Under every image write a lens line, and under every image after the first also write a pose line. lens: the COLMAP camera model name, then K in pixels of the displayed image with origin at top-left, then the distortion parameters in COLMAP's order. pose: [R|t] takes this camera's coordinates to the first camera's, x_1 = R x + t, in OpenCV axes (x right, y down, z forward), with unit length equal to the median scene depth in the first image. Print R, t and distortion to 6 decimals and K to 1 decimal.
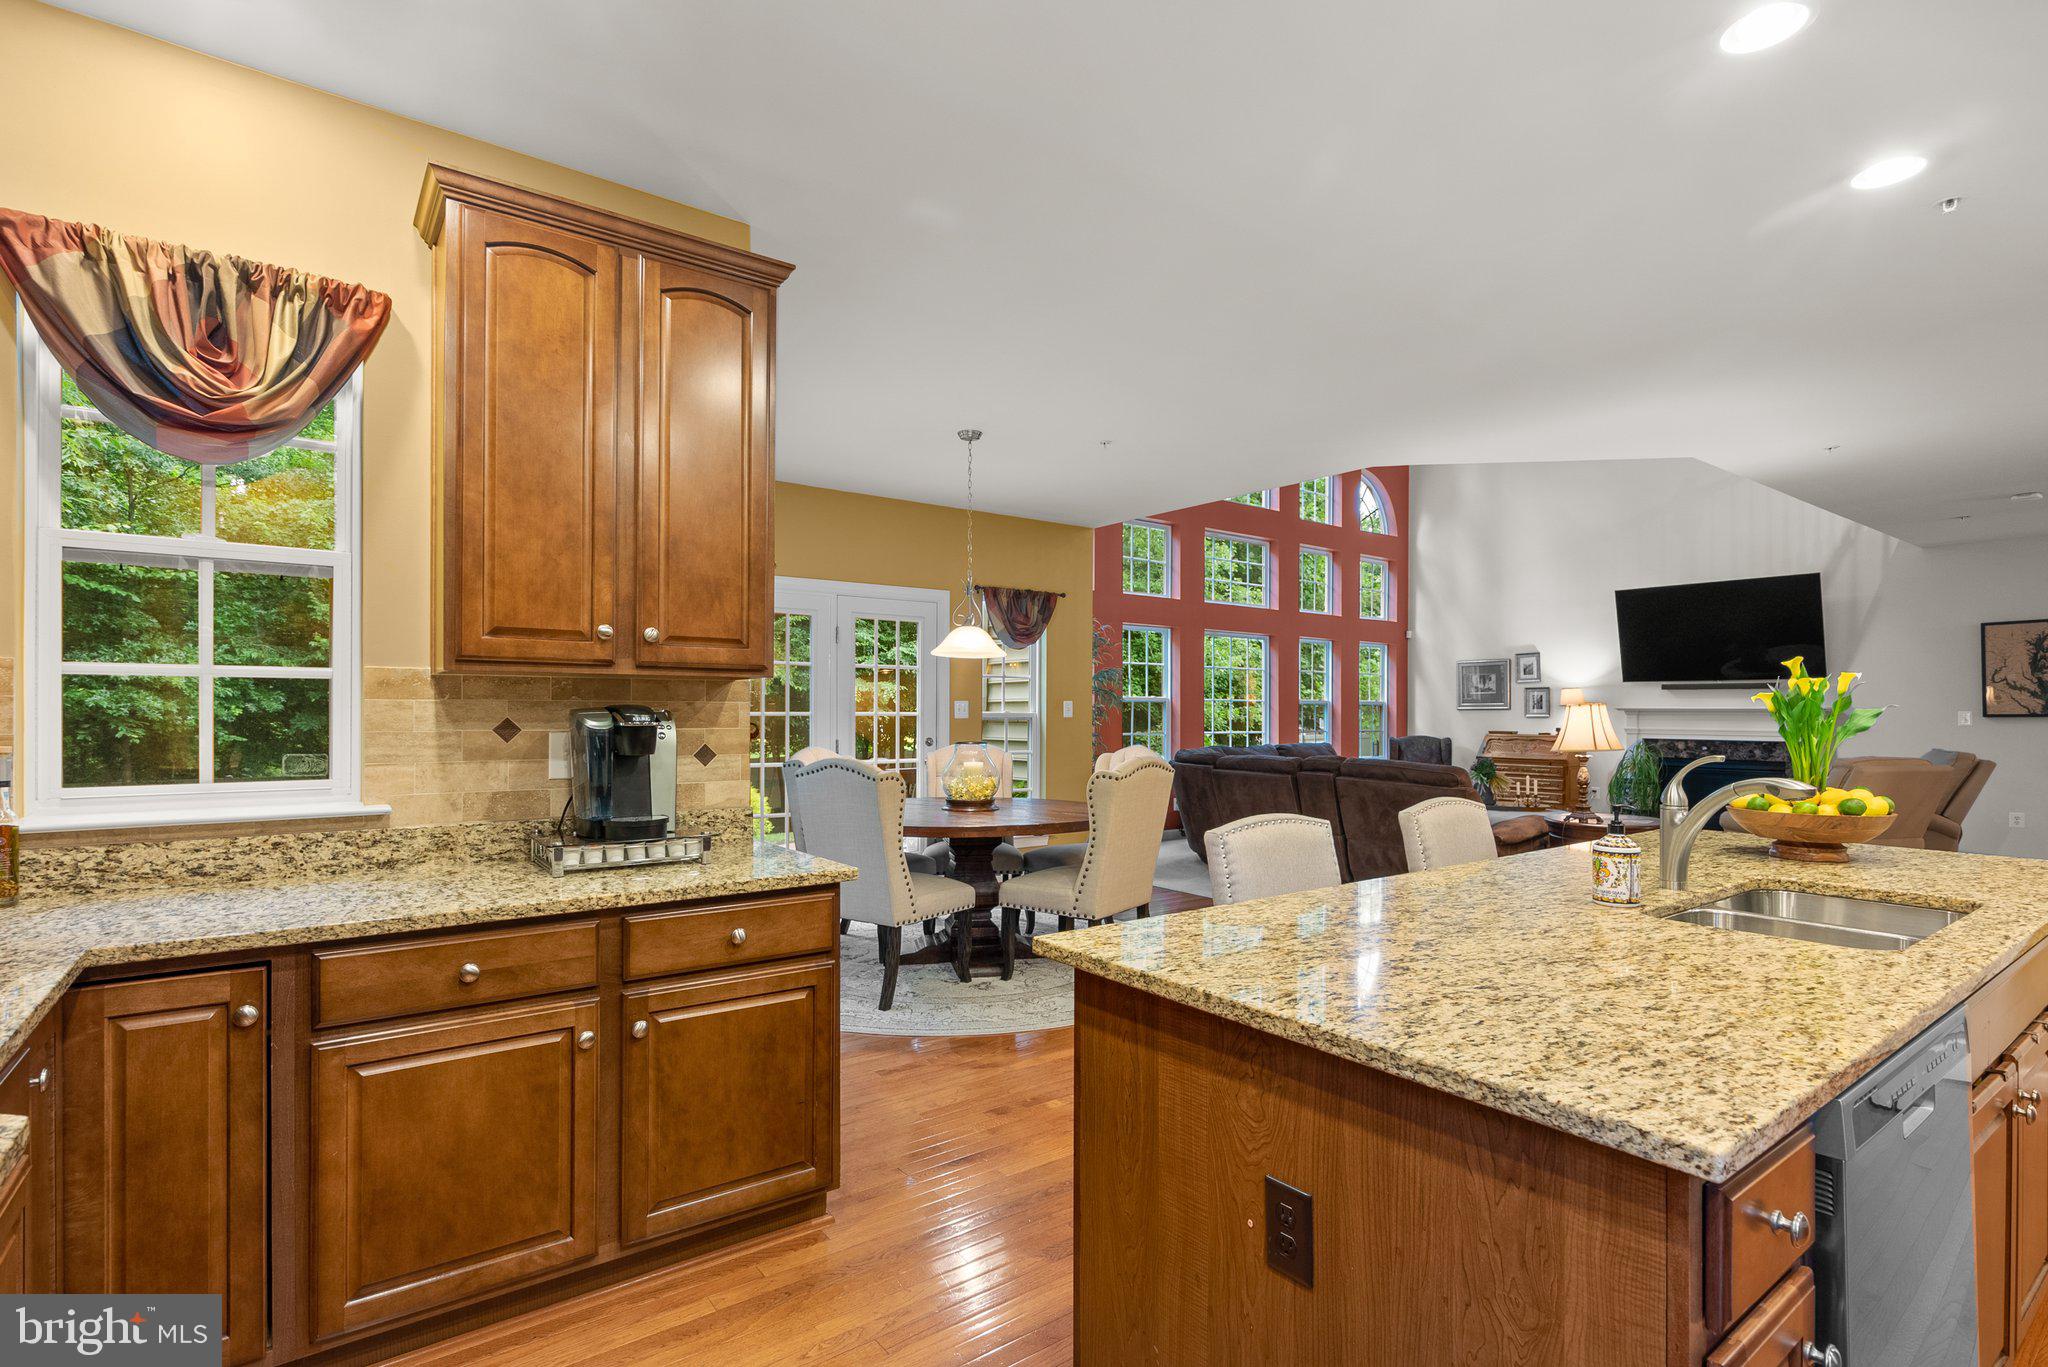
lens RADIAL K [[945.3, 0, 1035.5], [0, 945.3, 712.6], [0, 0, 1]] dist [0.000828, 0.001416]
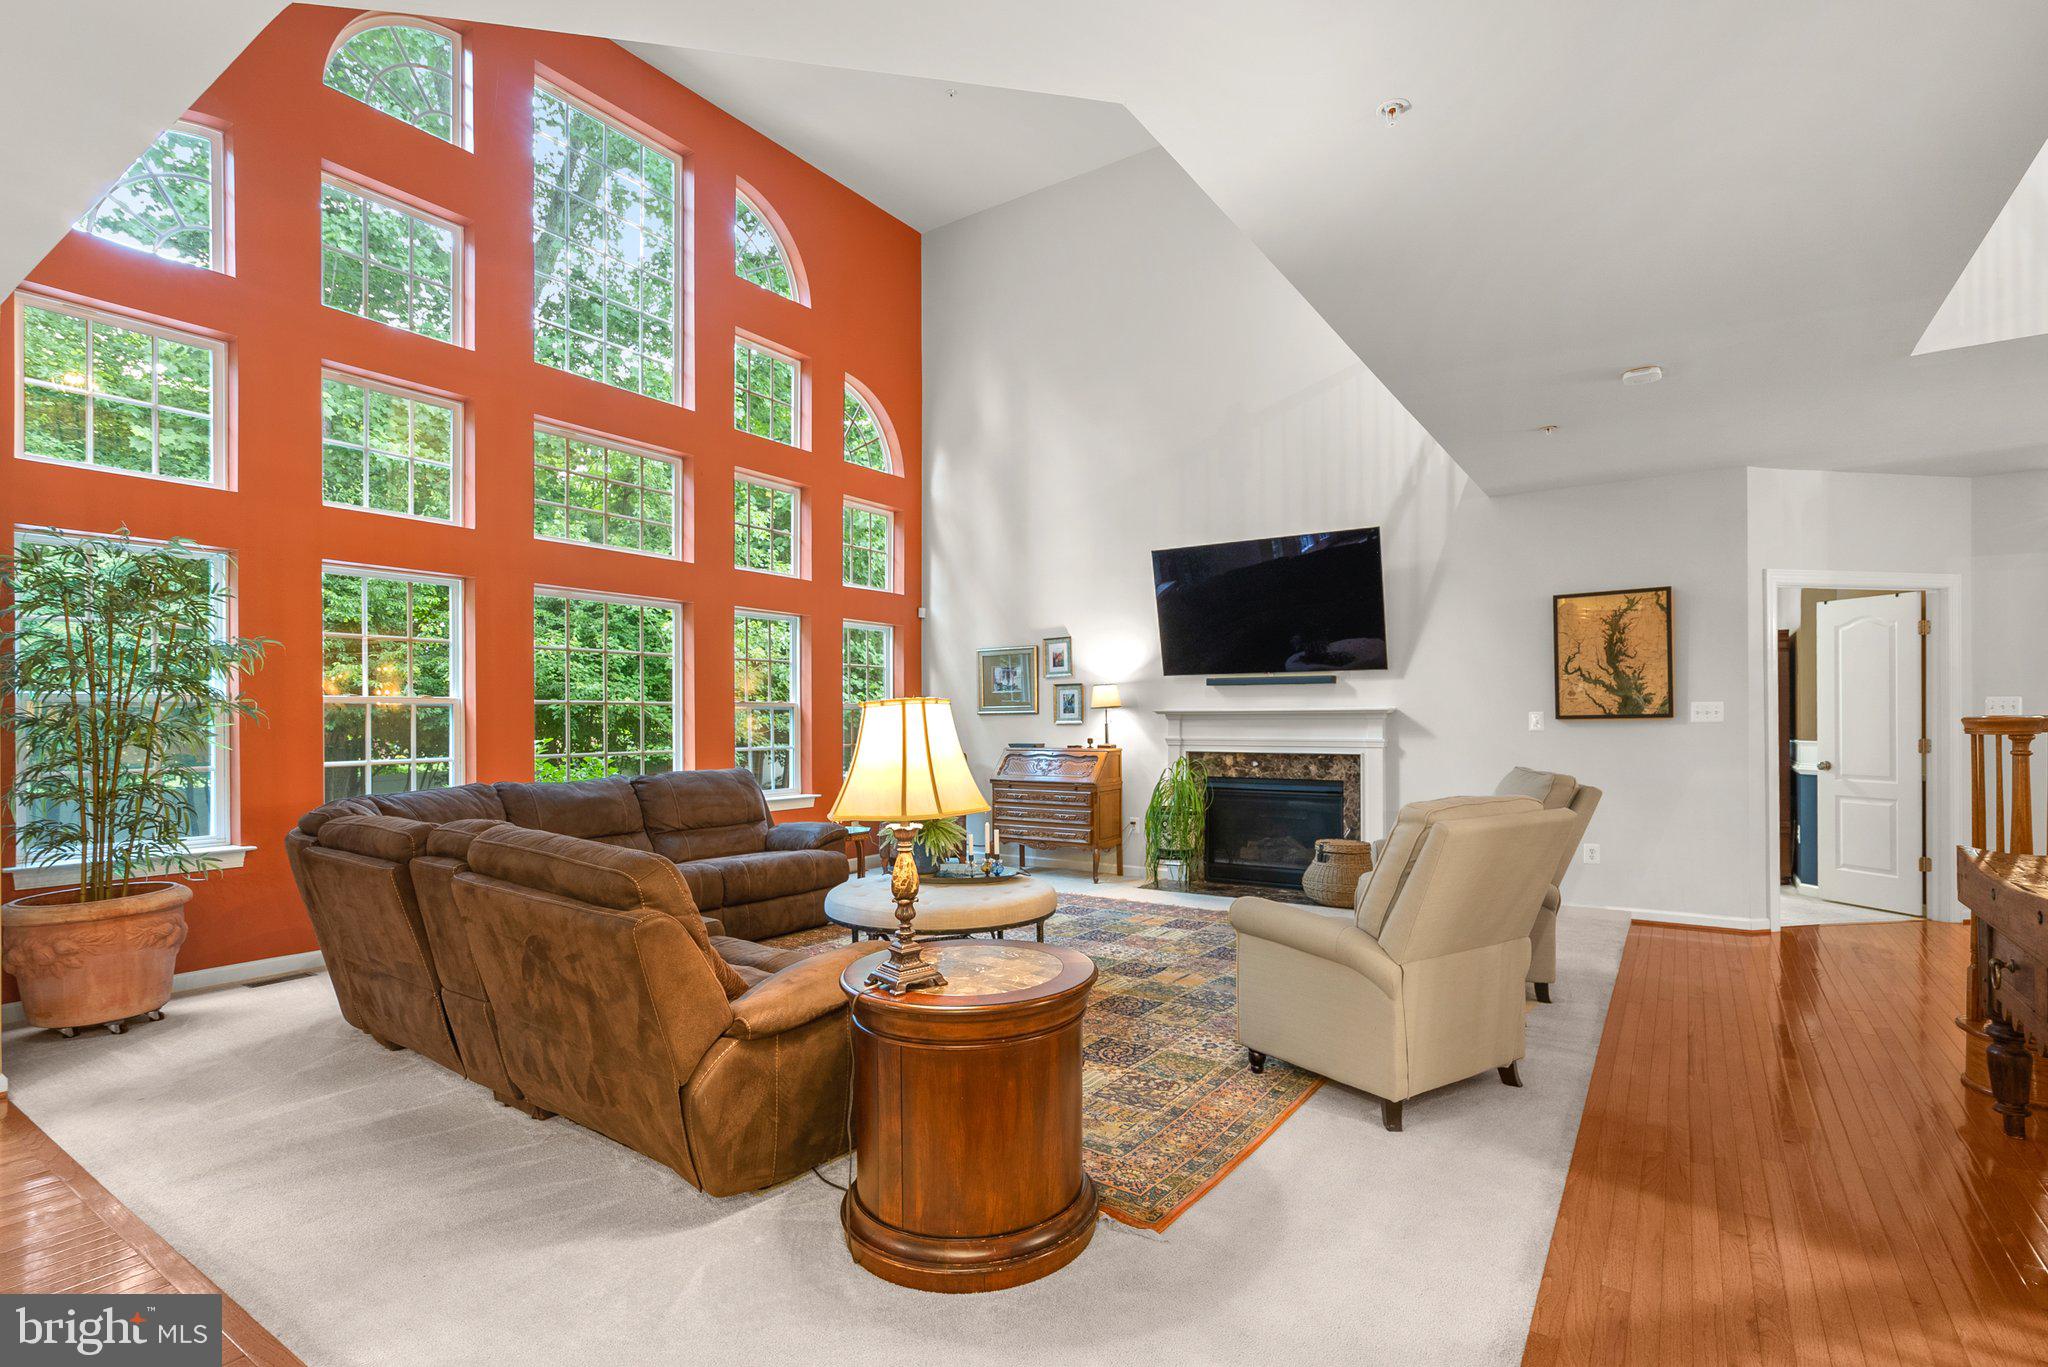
lens RADIAL K [[945.3, 0, 1032.4], [0, 945.3, 714.2], [0, 0, 1]] dist [0.000828, 0.001416]
pose [[0.943409, -0.007508, 0.331547, 0.269904], [0.009254, 0.999950, -0.003687, -0.000357], [-0.331503, 0.006546, 0.943431, 0.324774]]
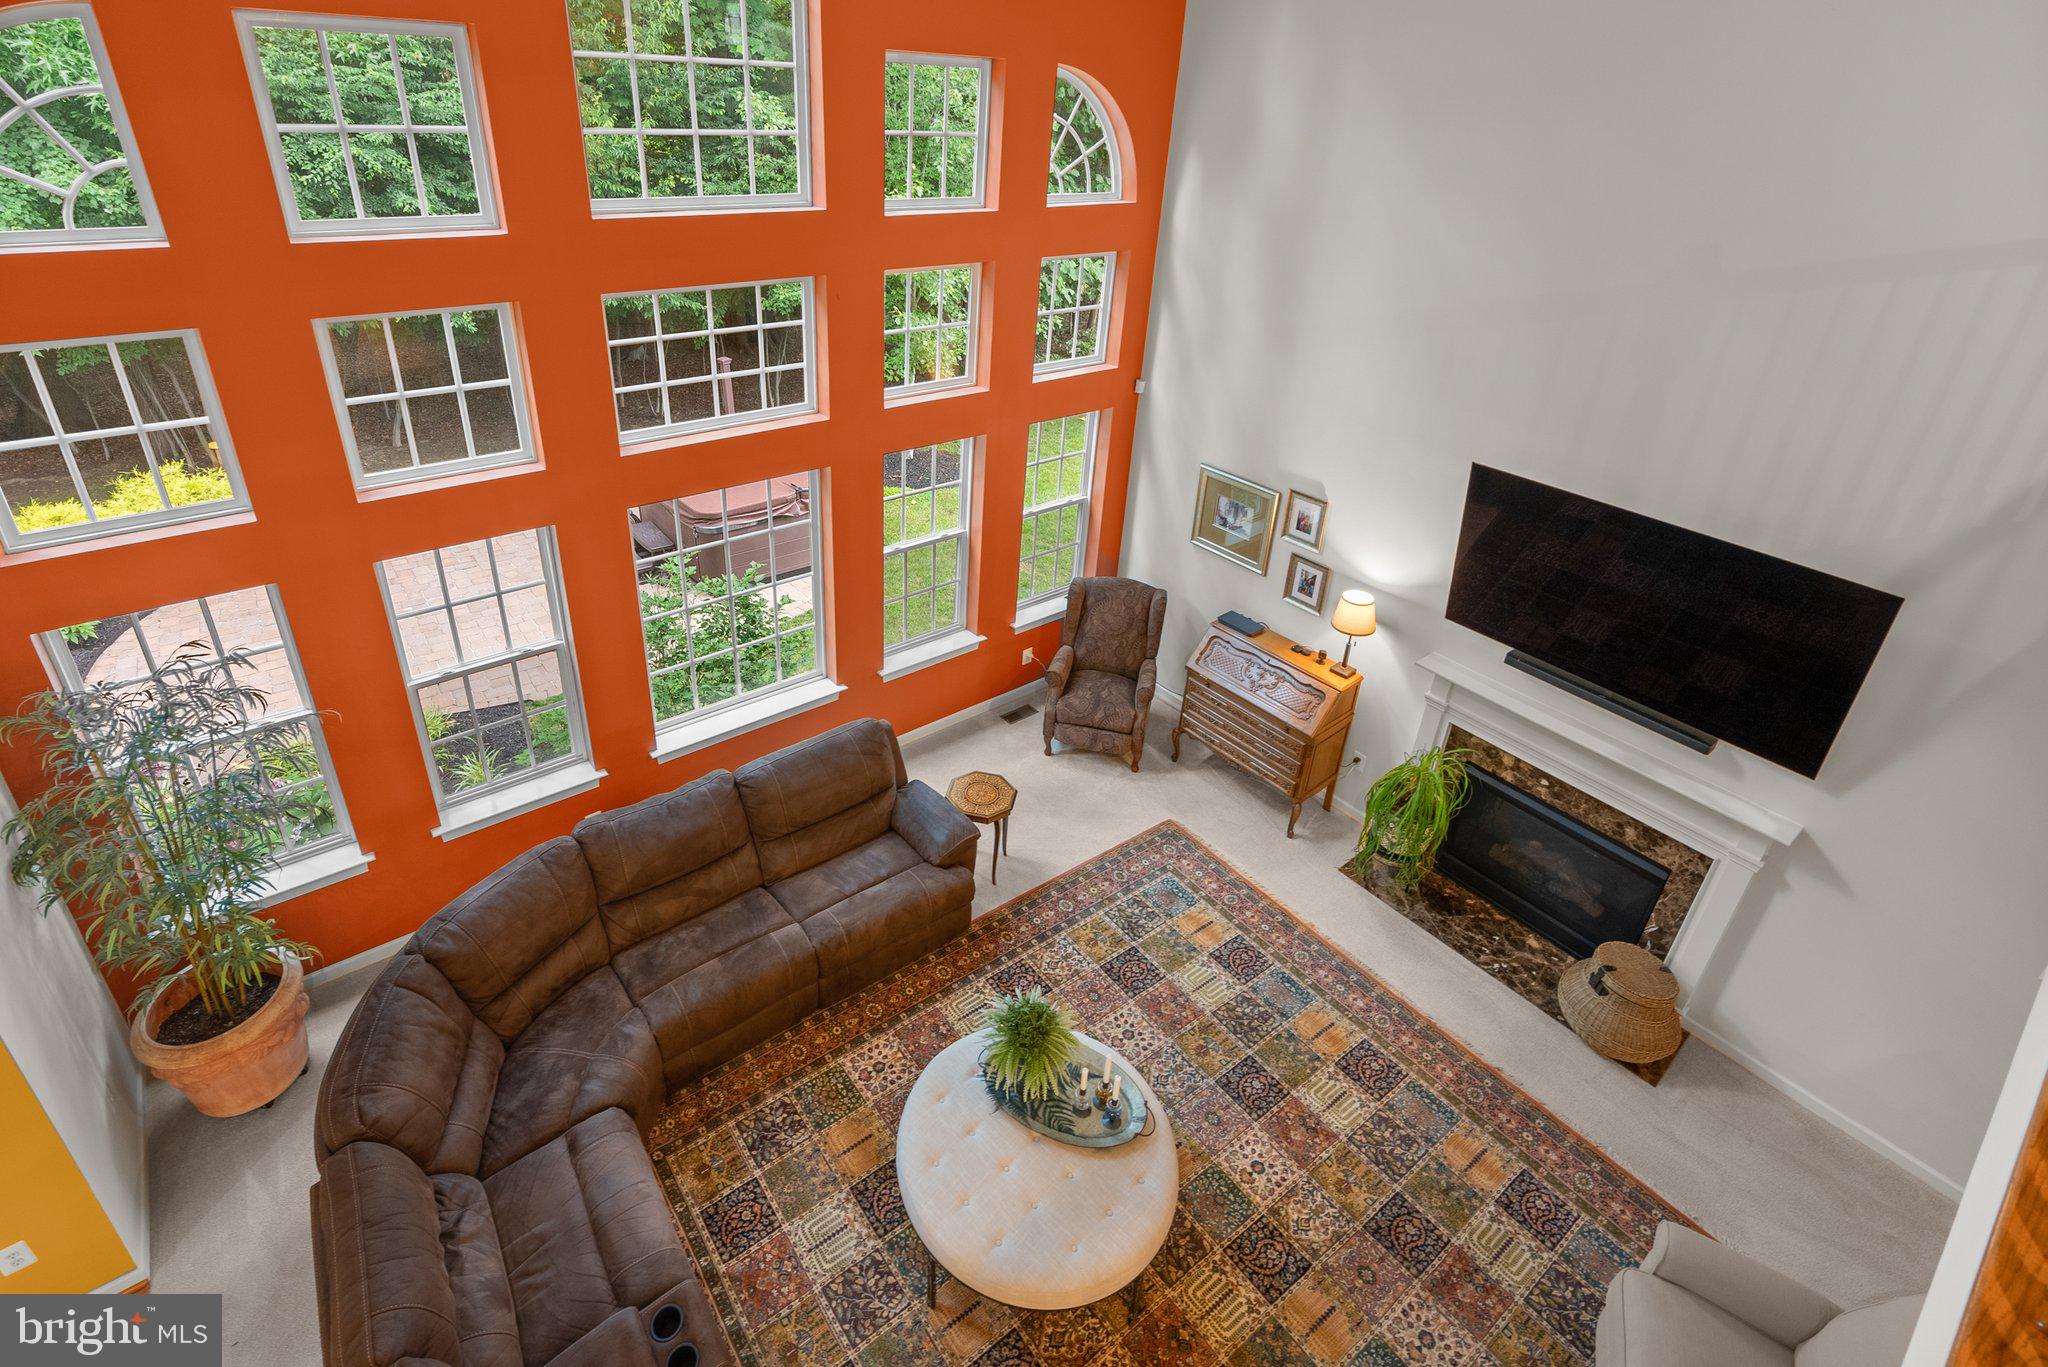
lens RADIAL K [[945.3, 0, 997.9], [0, 945.3, 543.4], [0, 0, 1]] dist [0.000828, 0.001416]
pose [[0.998919, 0.029167, 0.036186, 0.341333], [-0.042020, 0.899456, 0.434986, -0.280306], [-0.019861, -0.436036, 0.899710, 0.531901]]
